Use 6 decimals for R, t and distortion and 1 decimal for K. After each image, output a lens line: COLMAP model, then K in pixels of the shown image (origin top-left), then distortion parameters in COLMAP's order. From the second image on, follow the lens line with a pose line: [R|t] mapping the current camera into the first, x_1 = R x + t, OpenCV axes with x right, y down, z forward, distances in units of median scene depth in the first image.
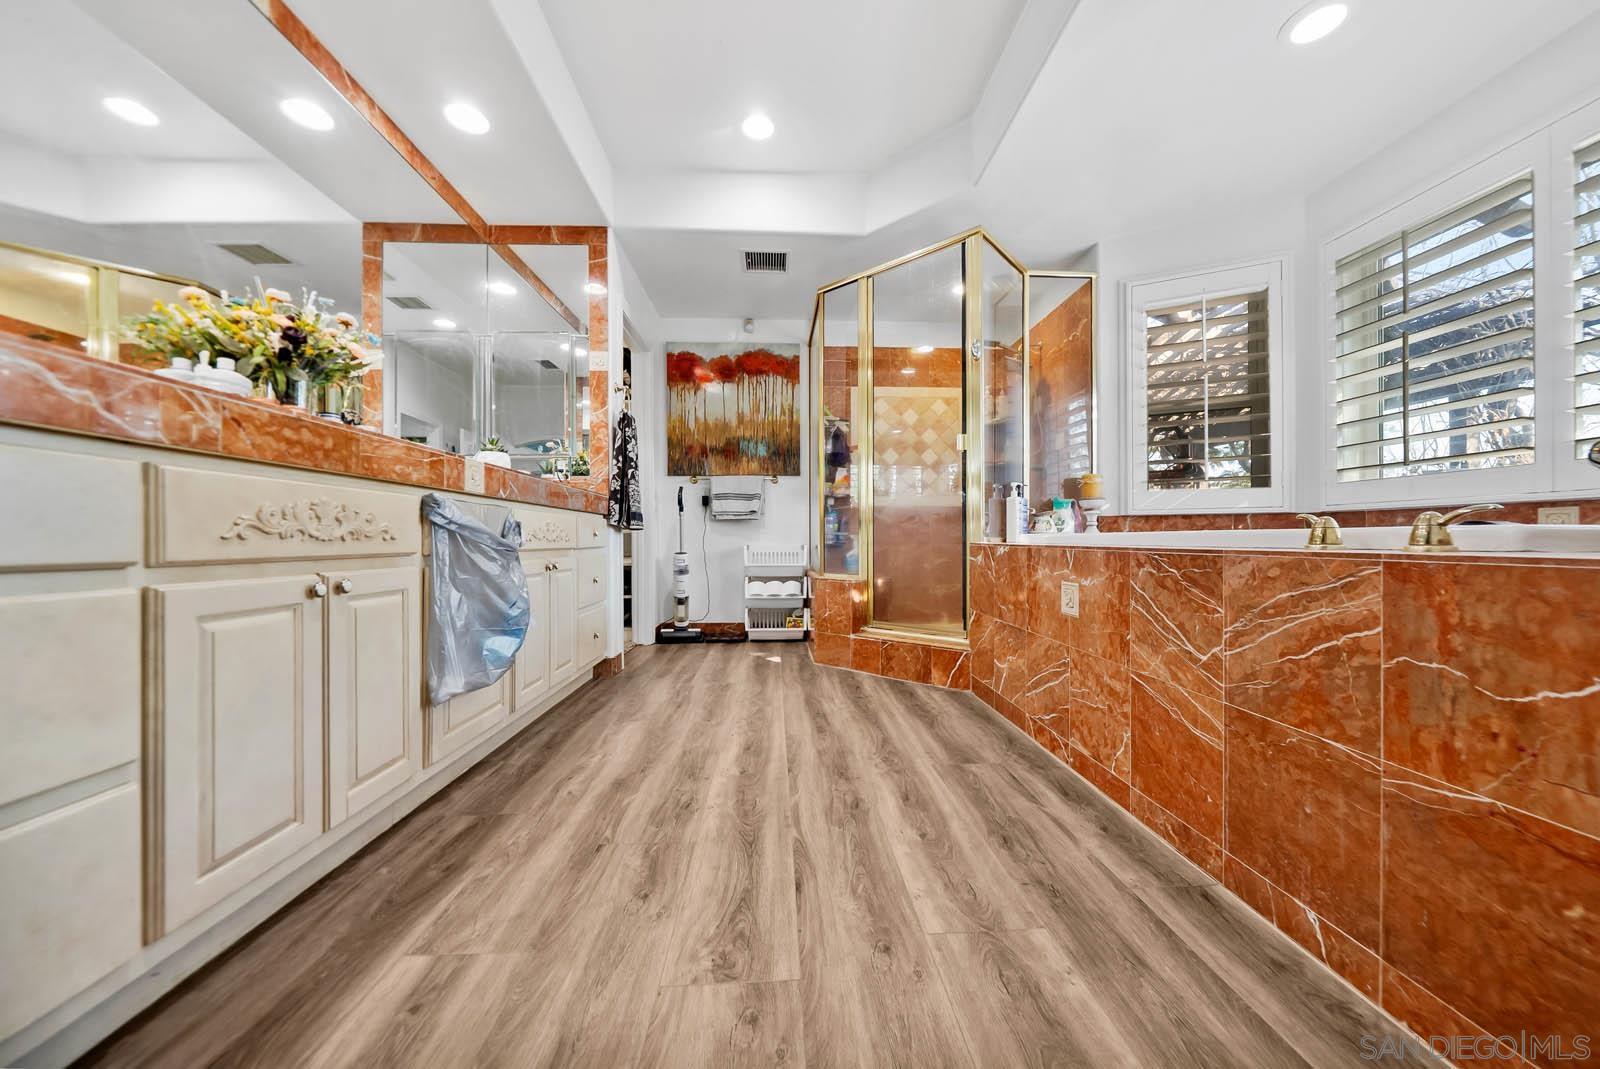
lens RADIAL K [[551.8, 0, 794.9], [0, 551.8, 539.1], [0, 0, 1]] dist [-0.005291, 0.000178]
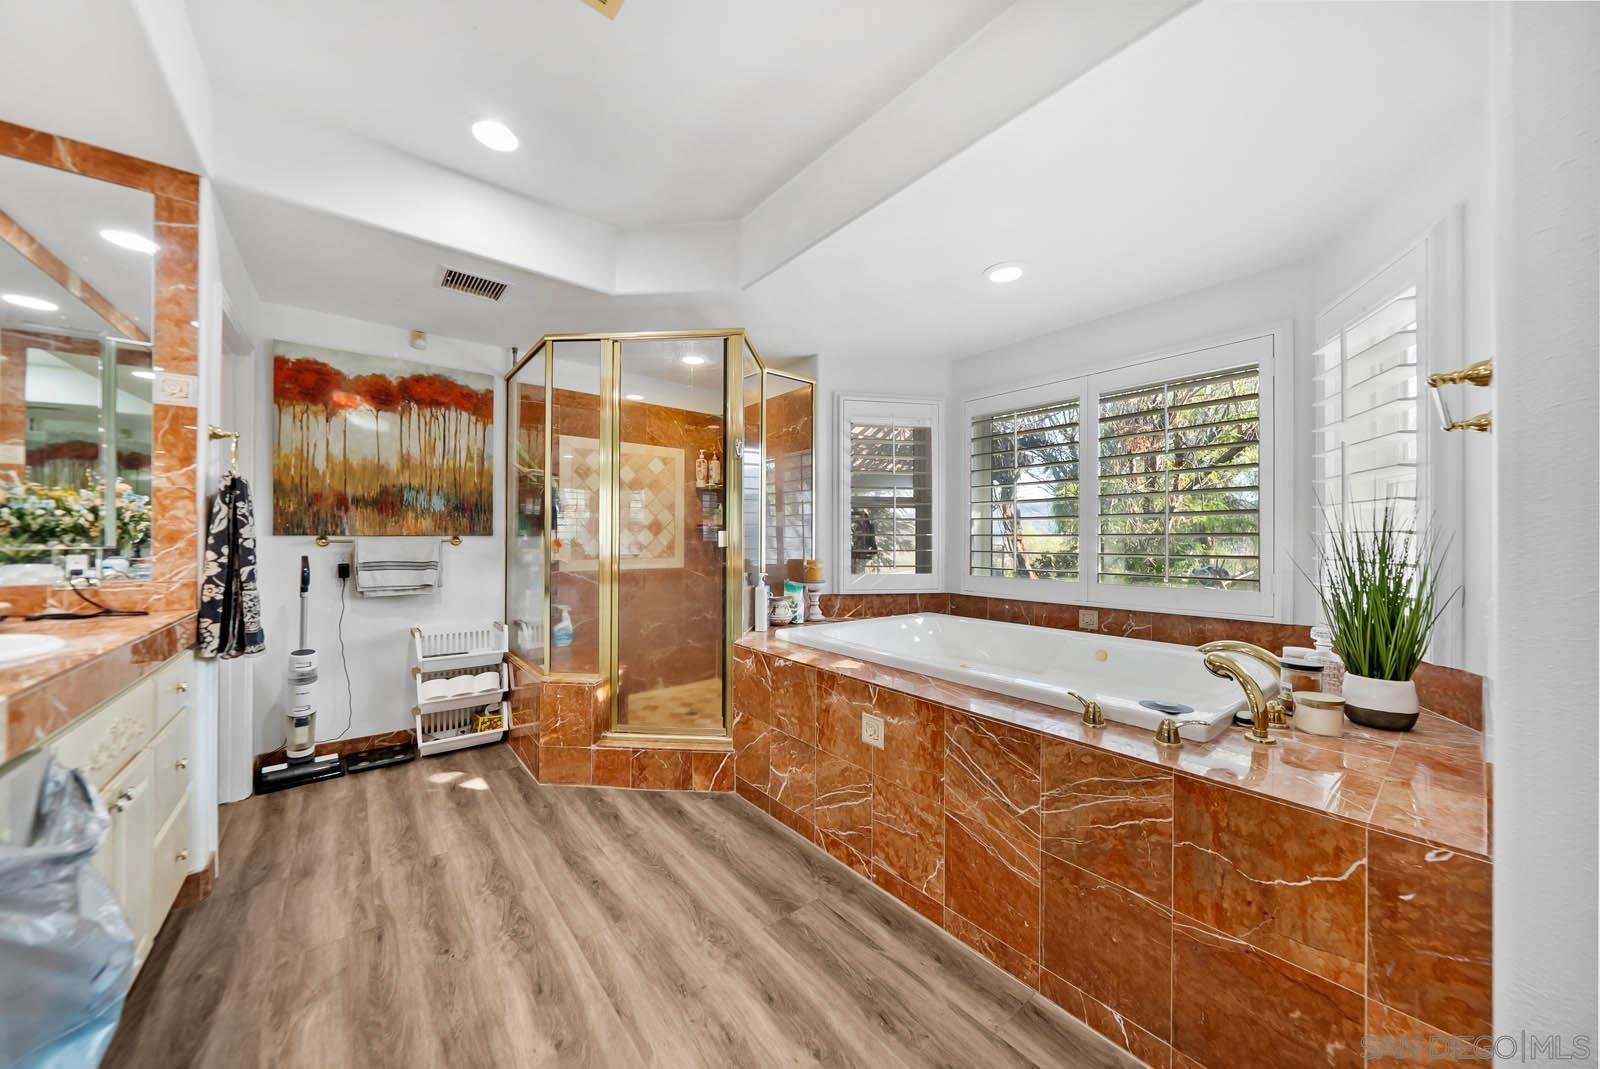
lens RADIAL K [[551.8, 0, 793.2], [0, 551.8, 535.4], [0, 0, 1]] dist [-0.005291, 0.000178]
pose [[0.806912, 0.004270, 0.590657, -0.239880], [0.000913, 0.999964, -0.008476, -0.230251], [-0.590671, 0.007379, 0.806878, 0.166330]]
